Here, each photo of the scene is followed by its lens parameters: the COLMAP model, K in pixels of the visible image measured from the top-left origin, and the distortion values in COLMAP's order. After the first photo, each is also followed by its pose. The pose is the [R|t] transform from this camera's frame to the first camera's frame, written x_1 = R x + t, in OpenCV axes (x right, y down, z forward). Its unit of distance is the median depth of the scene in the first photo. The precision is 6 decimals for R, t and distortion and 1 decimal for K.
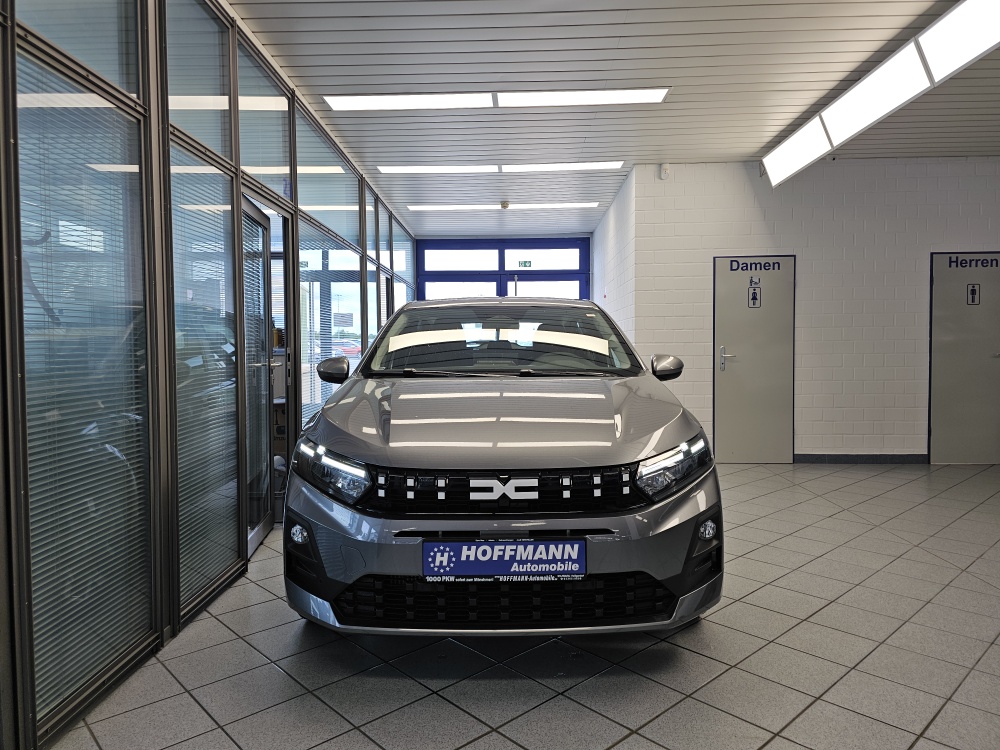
lens RADIAL K [[676.8, 0, 502.2], [0, 676.8, 364.6], [0, 0, 1]] dist [0.063602, -0.077594]
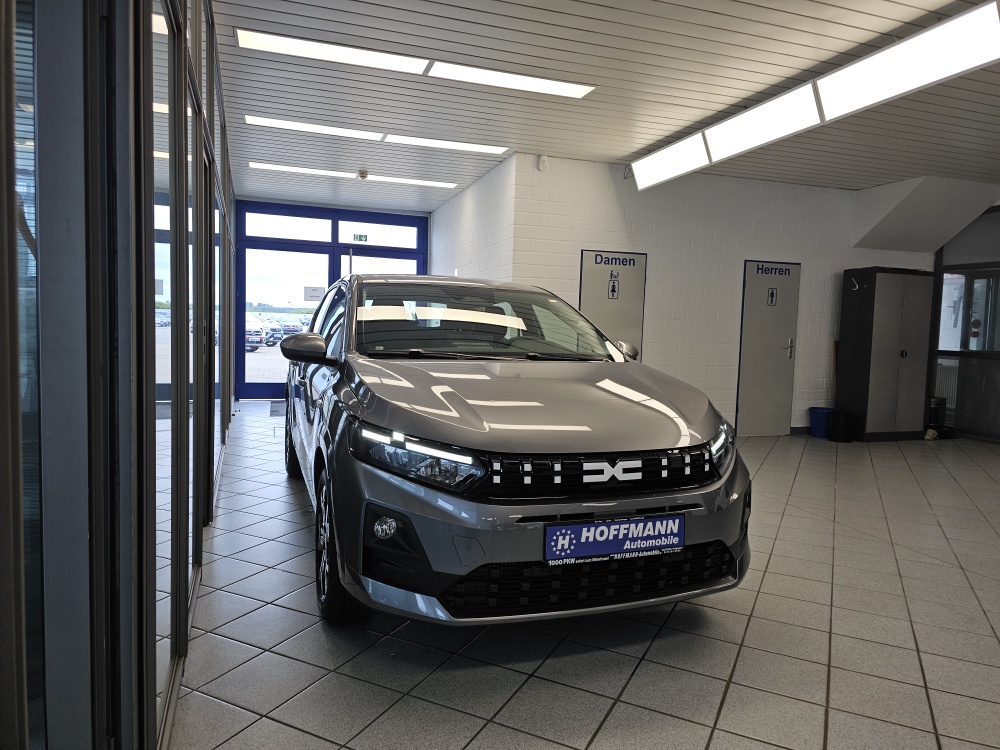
lens RADIAL K [[673.7, 0, 514.4], [0, 673.7, 372.1], [0, 0, 1]] dist [0.074462, -0.087624]
pose [[0.932145, 0.013317, 0.361841, -0.512007], [-0.028292, 0.998947, 0.036120, 0.000278], [-0.360979, -0.043906, 0.931540, 0.102467]]
